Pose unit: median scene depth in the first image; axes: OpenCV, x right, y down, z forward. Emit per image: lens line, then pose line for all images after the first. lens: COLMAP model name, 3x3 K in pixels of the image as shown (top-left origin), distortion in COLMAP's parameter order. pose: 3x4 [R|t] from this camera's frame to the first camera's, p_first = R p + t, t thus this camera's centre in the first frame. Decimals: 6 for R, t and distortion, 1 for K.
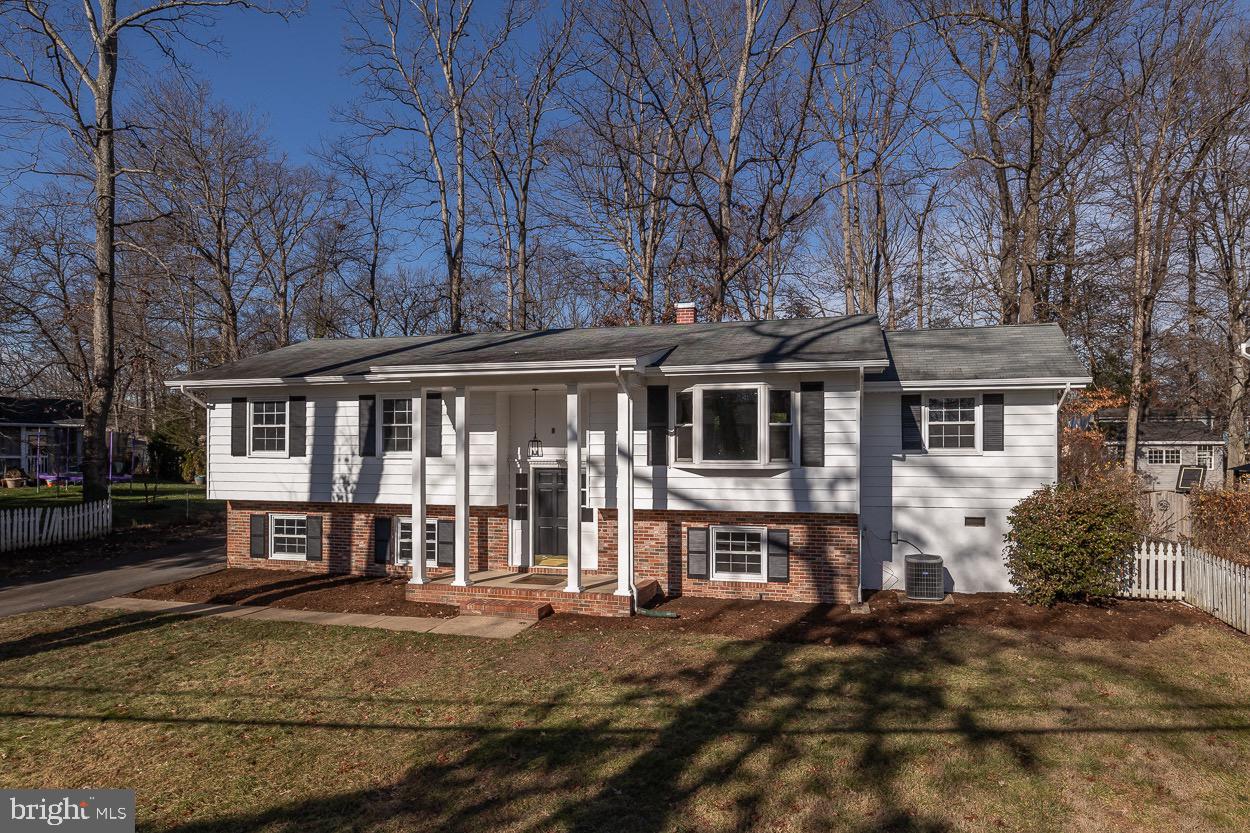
lens RADIAL K [[747.3, 0, 614.0], [0, 747.3, 457.8], [0, 0, 1]] dist [-0.003129, -0.000092]
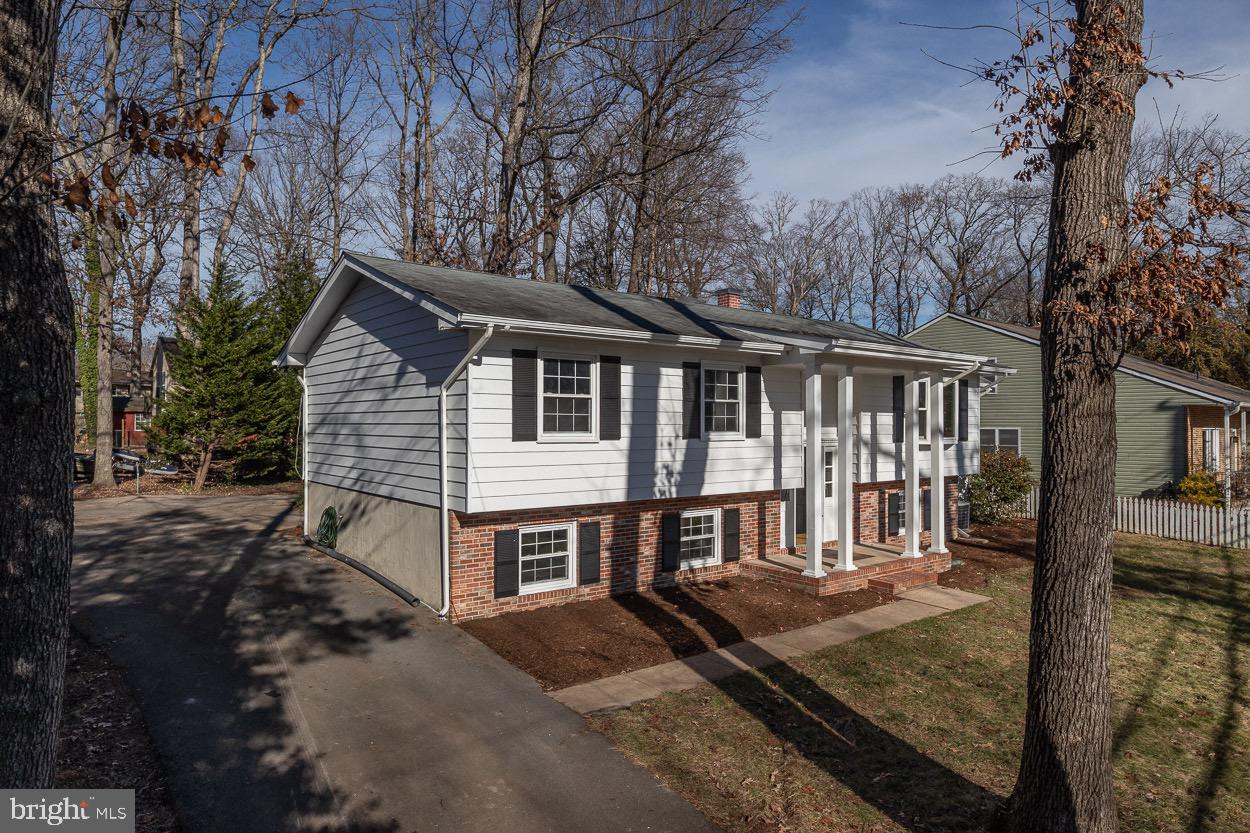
lens RADIAL K [[747.3, 0, 625.4], [0, 747.3, 418.7], [0, 0, 1]] dist [-0.003129, -0.000092]
pose [[0.596449, 0.003205, 0.802645, -0.996547], [-0.001964, 0.999995, -0.002534, -0.020718], [-0.802649, -0.000065, 0.596452, 0.564114]]
